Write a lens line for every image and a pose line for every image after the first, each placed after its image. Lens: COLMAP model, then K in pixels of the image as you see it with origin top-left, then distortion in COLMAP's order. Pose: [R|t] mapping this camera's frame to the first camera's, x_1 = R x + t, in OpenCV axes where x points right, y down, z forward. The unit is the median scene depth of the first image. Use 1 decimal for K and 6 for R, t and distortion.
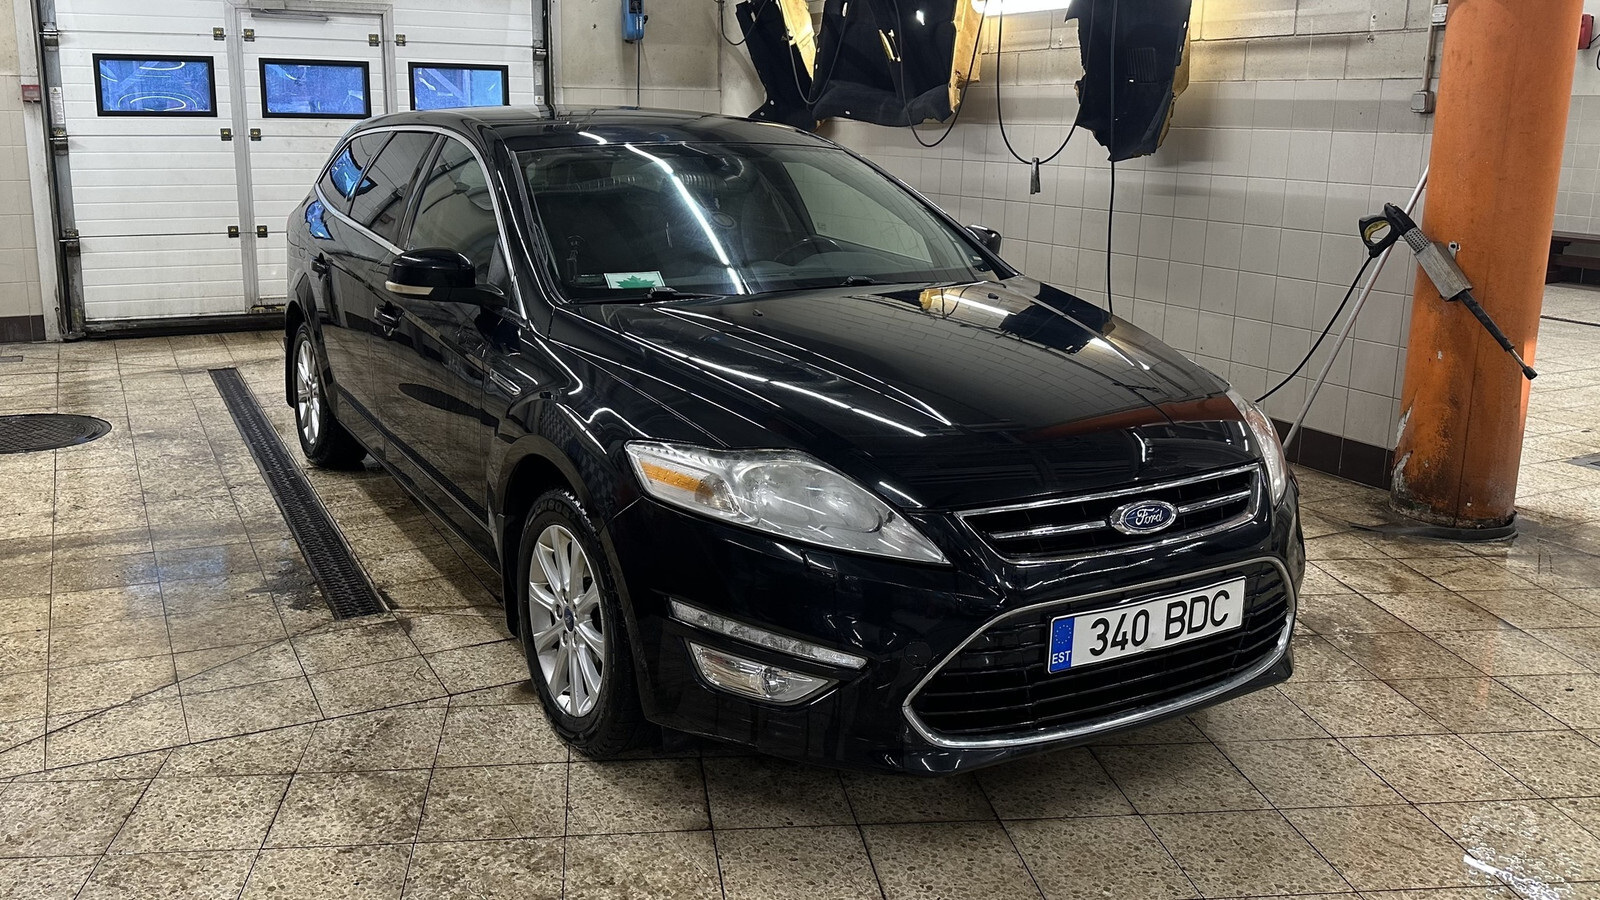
lens RADIAL K [[1229.4, 0, 717.5], [0, 1229.4, 384.9], [0, 0, 1]] dist [0.151411, -0.298590]
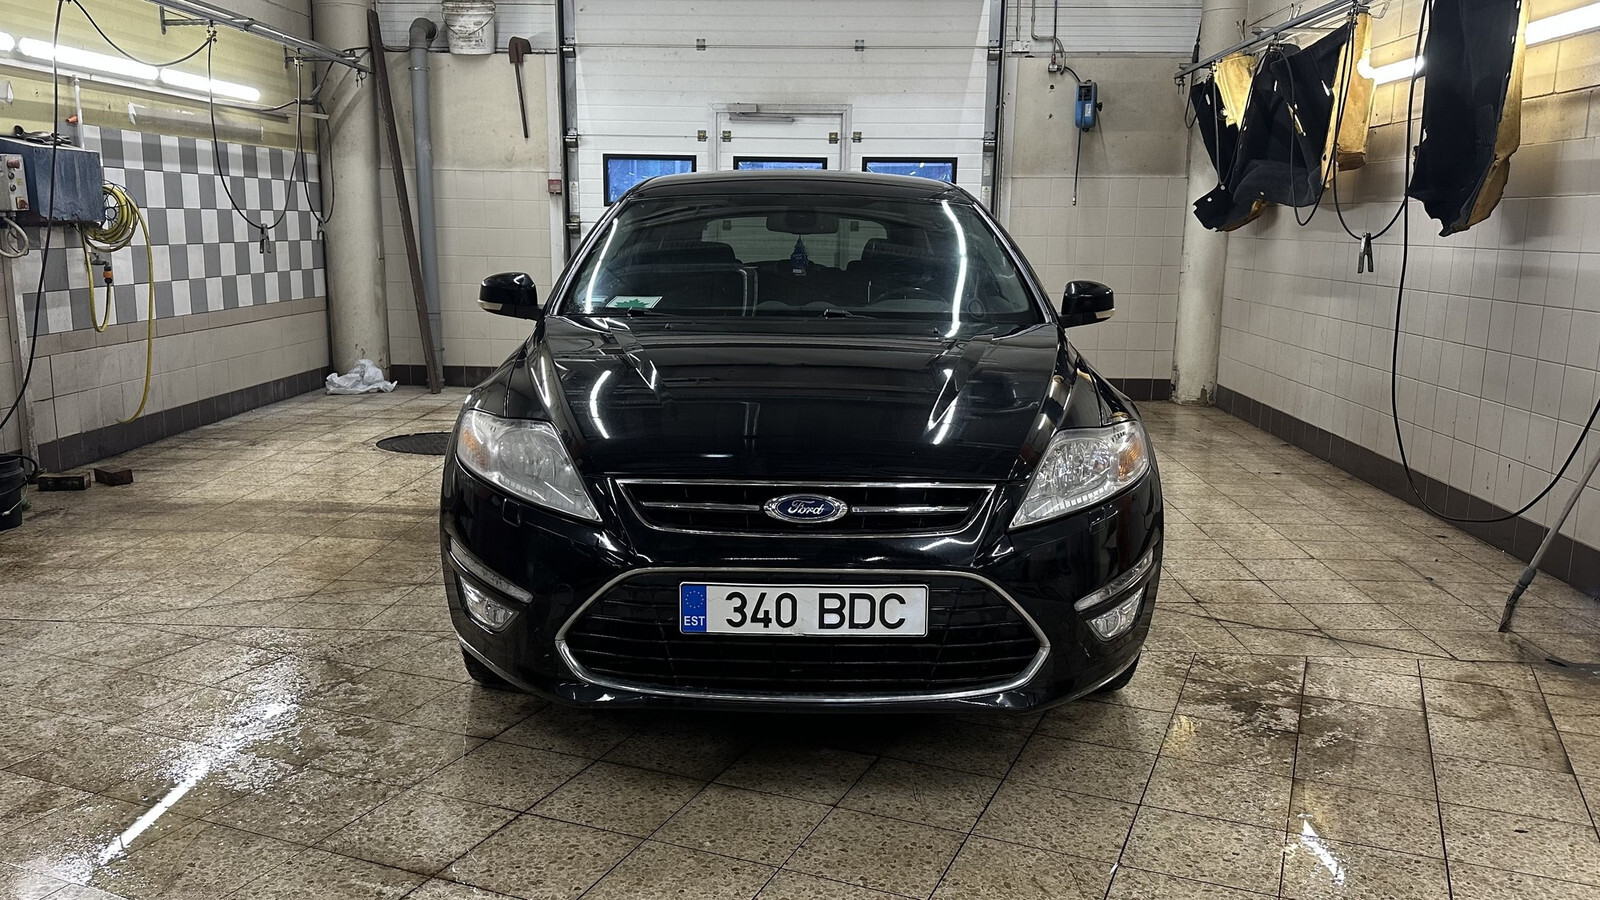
lens RADIAL K [[1270.9, 0, 830.6], [0, 1270.9, 468.2], [0, 0, 1]] dist [0.075242, -0.110603]
pose [[0.888314, 0.085933, -0.451125, 0.799140], [-0.100738, 0.994874, -0.008854, 0.074214], [0.448051, 0.053311, 0.892417, 0.036472]]
